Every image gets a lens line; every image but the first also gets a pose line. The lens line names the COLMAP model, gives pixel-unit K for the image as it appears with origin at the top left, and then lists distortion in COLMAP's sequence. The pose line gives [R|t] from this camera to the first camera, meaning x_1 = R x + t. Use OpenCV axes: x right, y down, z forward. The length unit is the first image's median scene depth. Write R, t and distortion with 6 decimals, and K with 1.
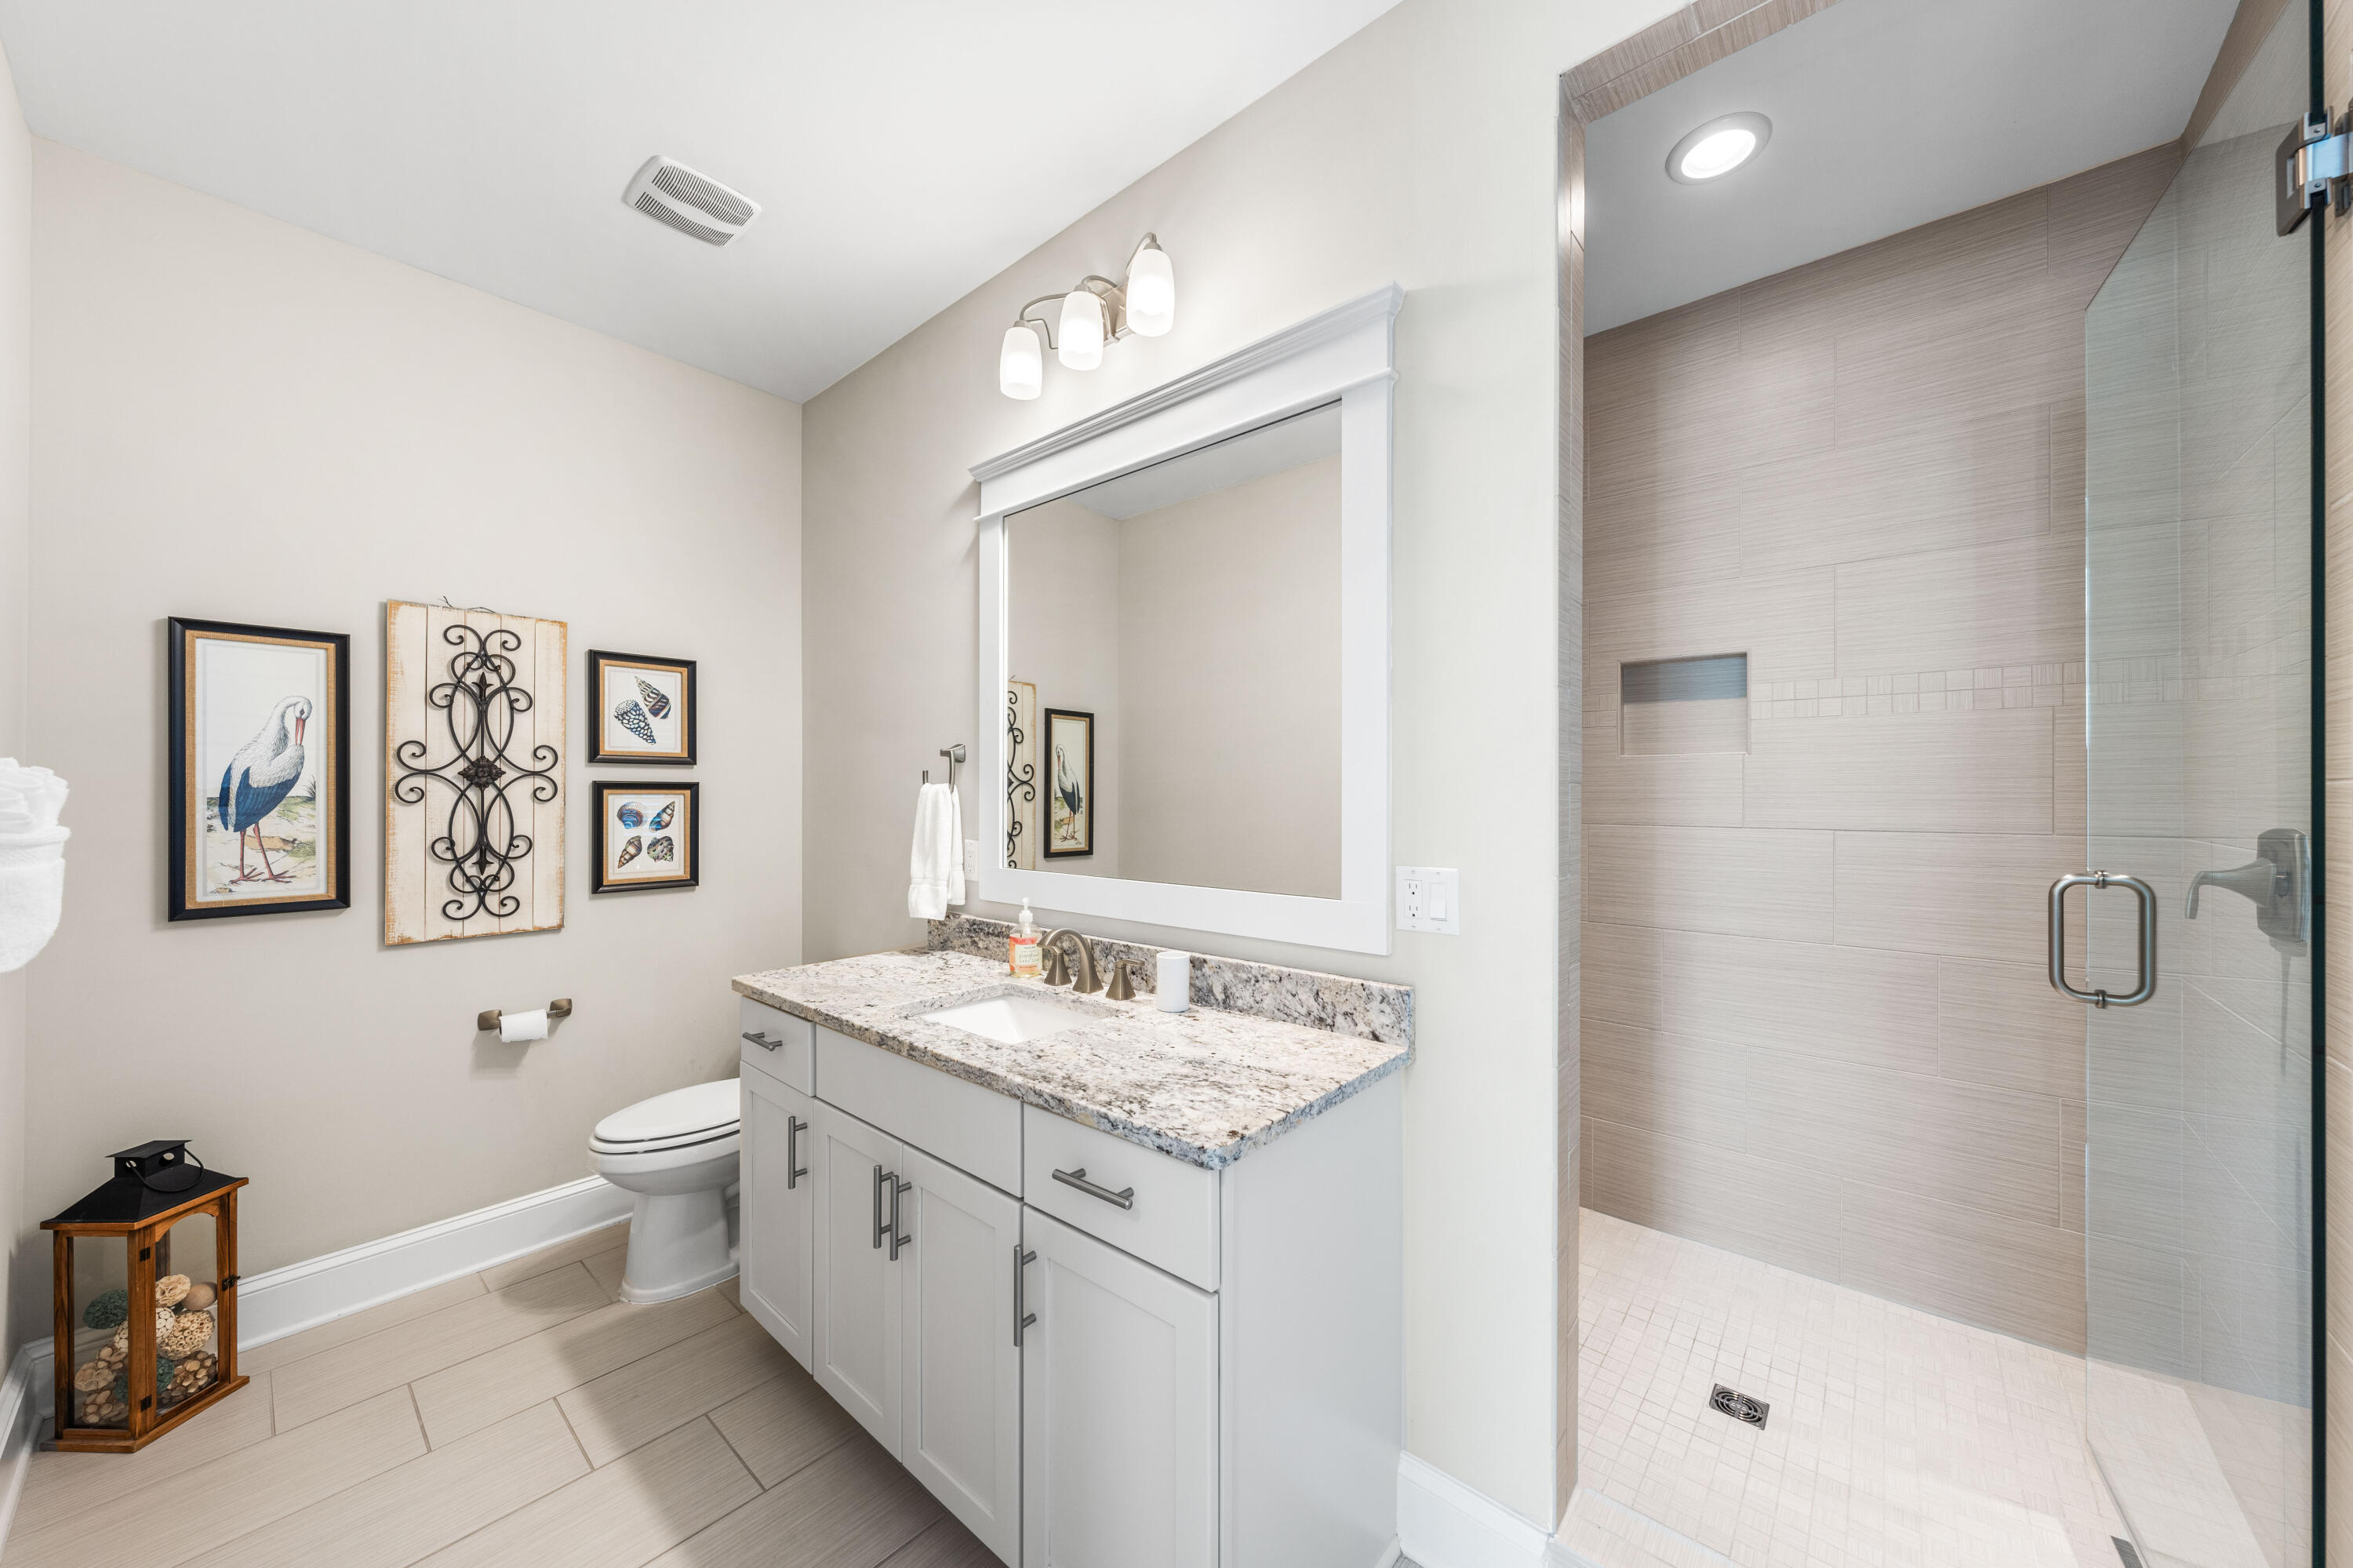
lens RADIAL K [[855.9, 0, 1193.8], [0, 855.9, 796.1], [0, 0, 1]] dist [0.005901, 0.000517]
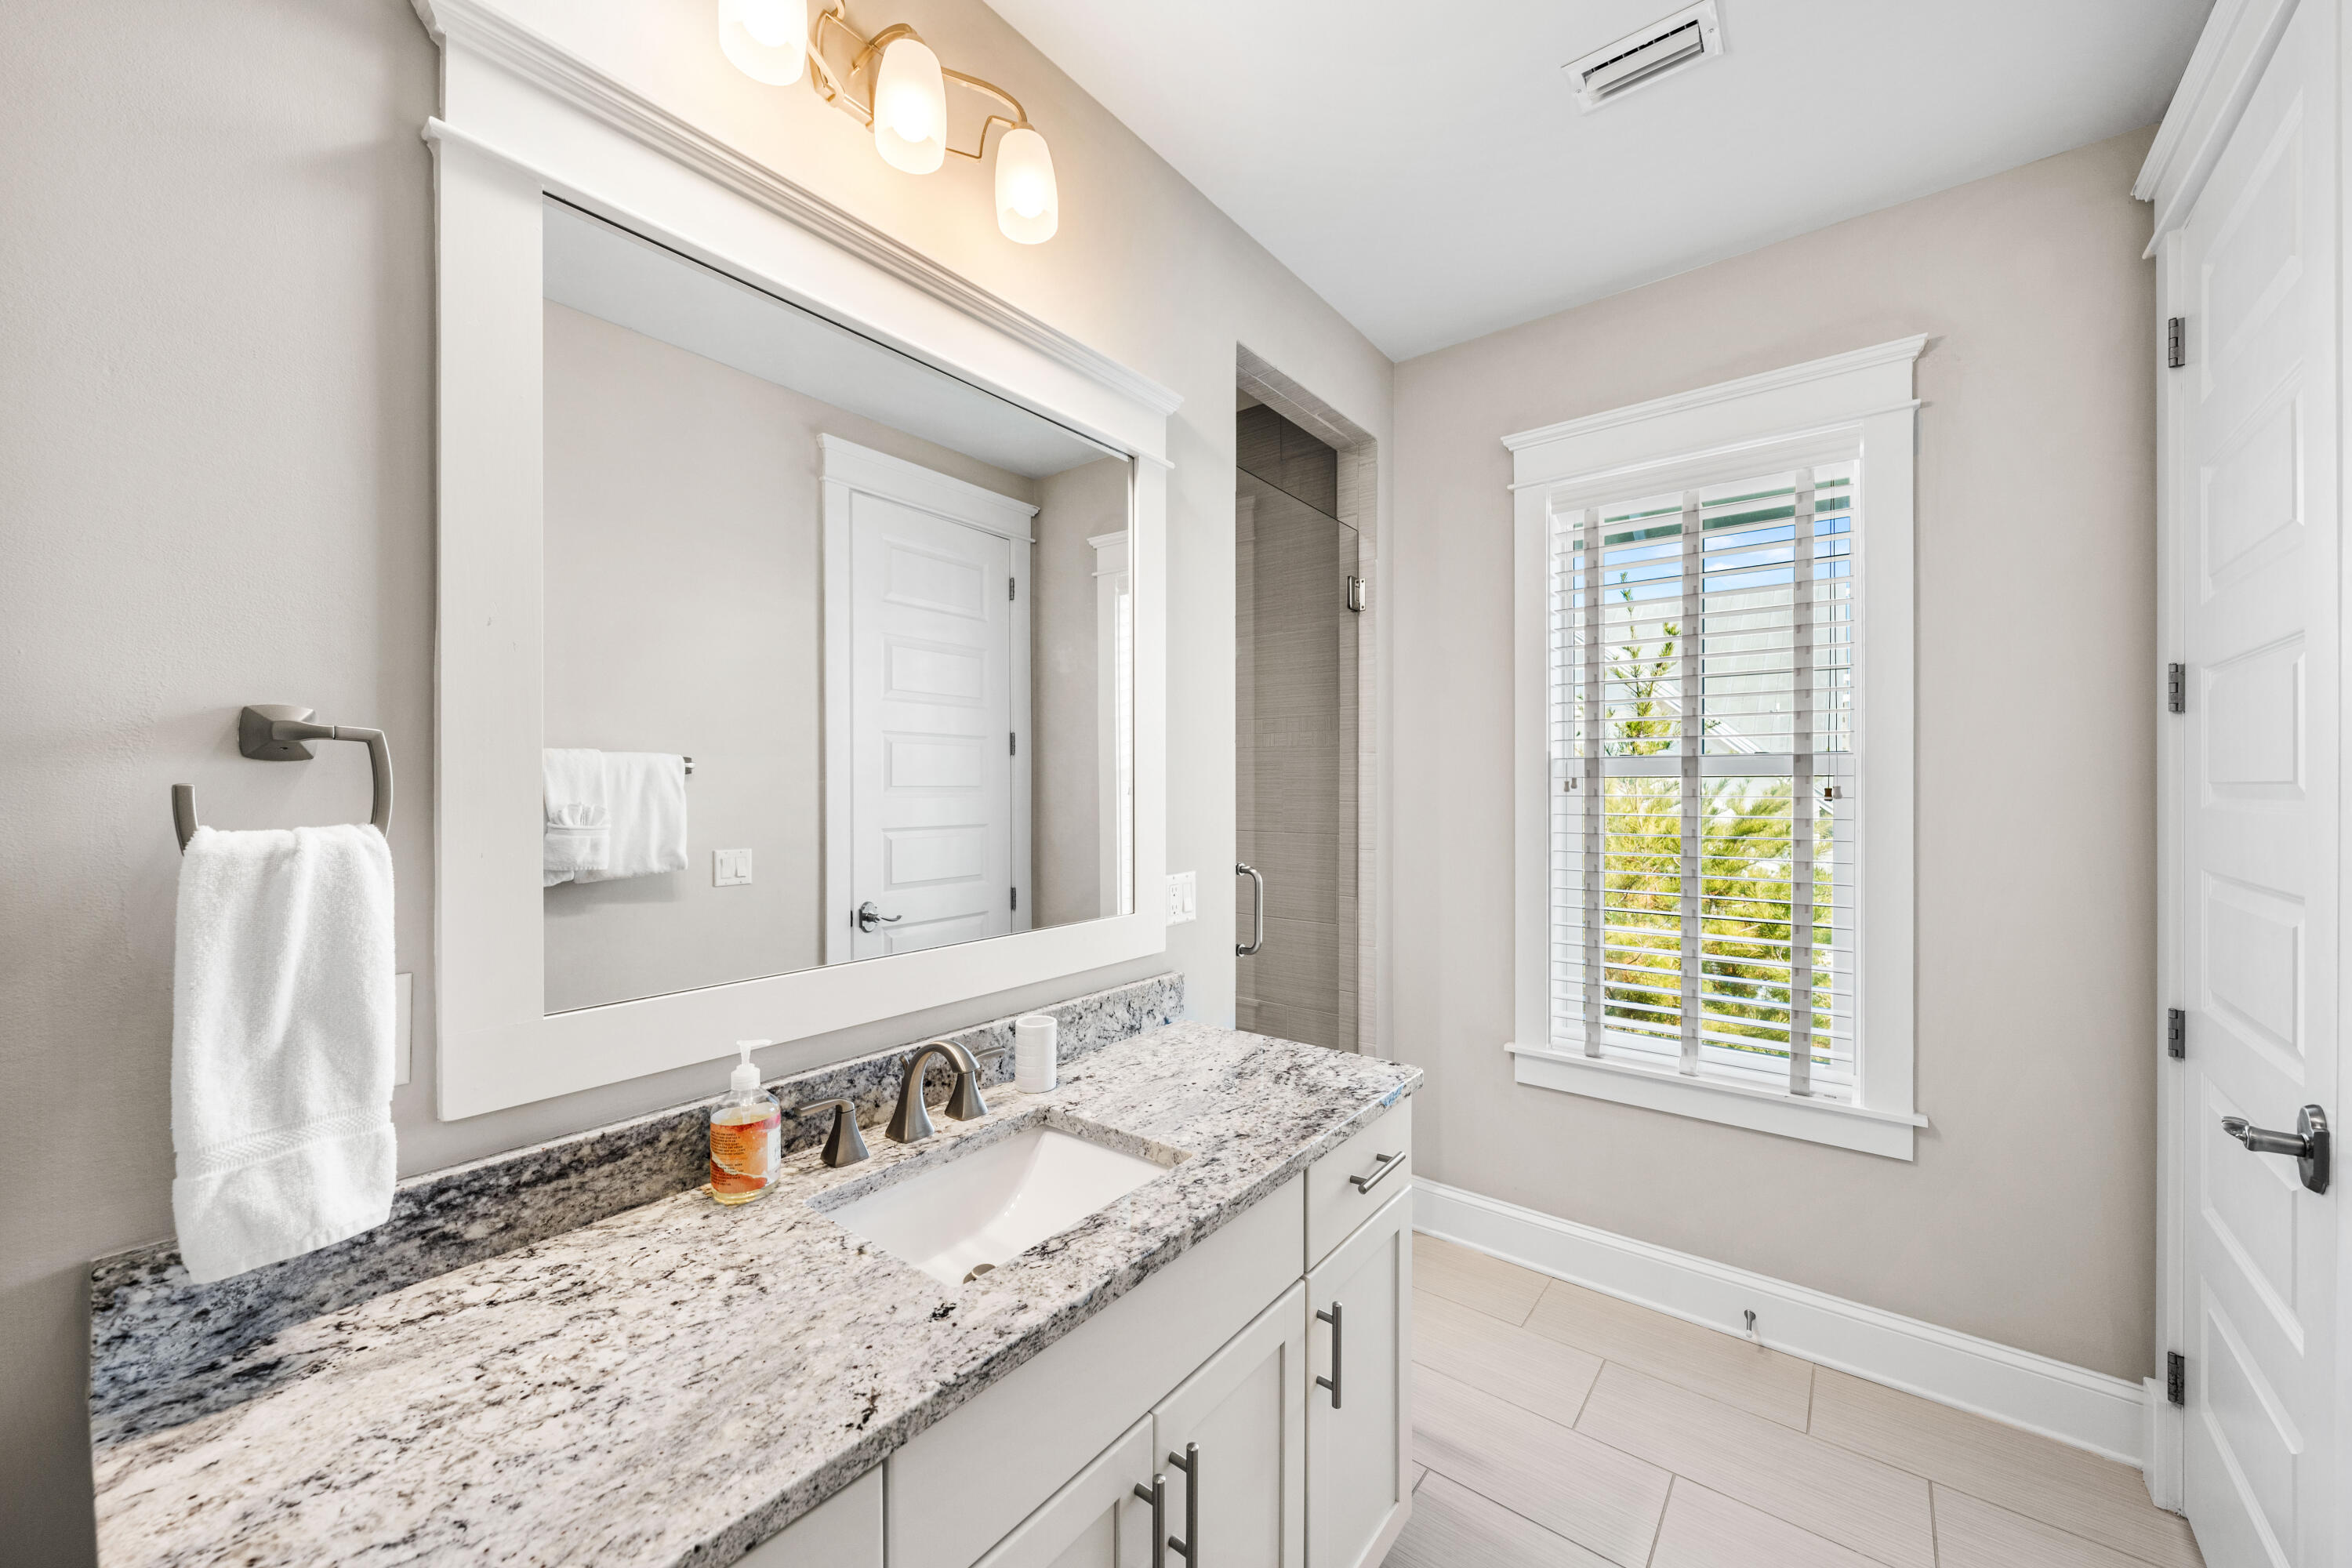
lens RADIAL K [[855.5, 0, 1192.1], [0, 855.5, 788.5], [0, 0, 1]] dist [0.005901, 0.000517]
pose [[-0.055259, -0.000711, 0.998472, -0.974641], [-0.000510, 1.000000, 0.000684, -0.043200], [-0.998472, -0.000471, -0.055259, 1.027576]]
